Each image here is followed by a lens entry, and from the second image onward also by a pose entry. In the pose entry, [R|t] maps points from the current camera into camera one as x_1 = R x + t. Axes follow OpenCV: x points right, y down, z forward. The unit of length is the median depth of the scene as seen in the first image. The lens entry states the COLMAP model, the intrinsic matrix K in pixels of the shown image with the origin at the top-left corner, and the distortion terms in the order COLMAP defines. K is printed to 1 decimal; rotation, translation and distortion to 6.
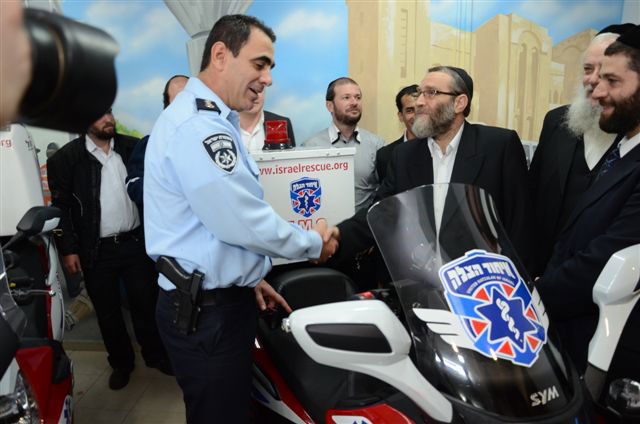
lens RADIAL K [[505.0, 0, 320.0], [0, 505.0, 212.0], [0, 0, 1]] dist [-0.141519, 0.124140]
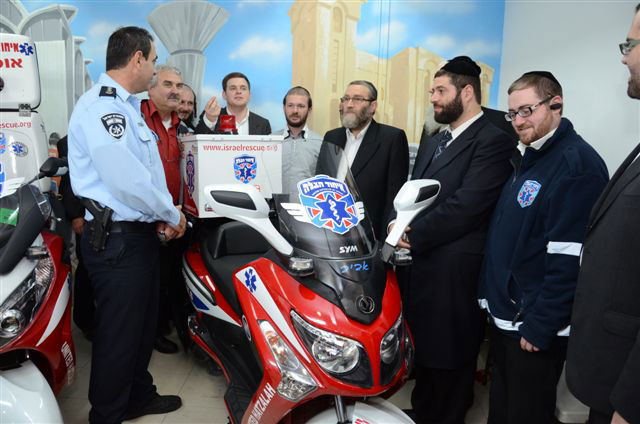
lens RADIAL K [[497.0, 0, 320.0], [0, 497.0, 215.4], [0, 0, 1]] dist [-0.123050, 0.103172]
pose [[0.998390, 0.038260, 0.041866, 0.126860], [-0.036254, 0.998205, -0.047663, 0.157487], [-0.043615, 0.046068, 0.997986, -0.366549]]
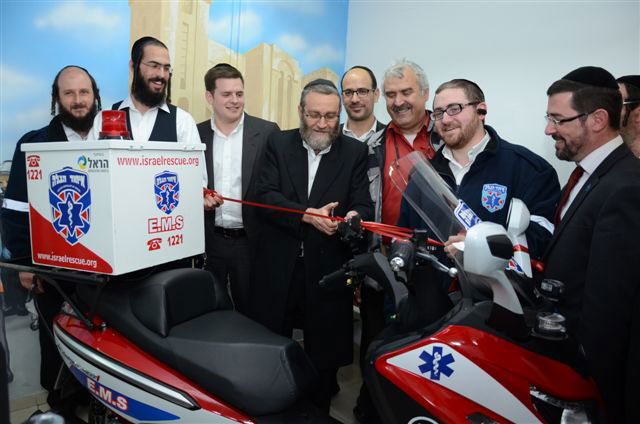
lens RADIAL K [[505.0, 0, 320.0], [0, 505.0, 212.0], [0, 0, 1]] dist [-0.141519, 0.124140]
pose [[0.743709, -0.031022, 0.667783, -0.436548], [0.091609, 0.994228, -0.055838, 0.084295], [-0.662197, 0.102703, 0.742258, 0.138381]]
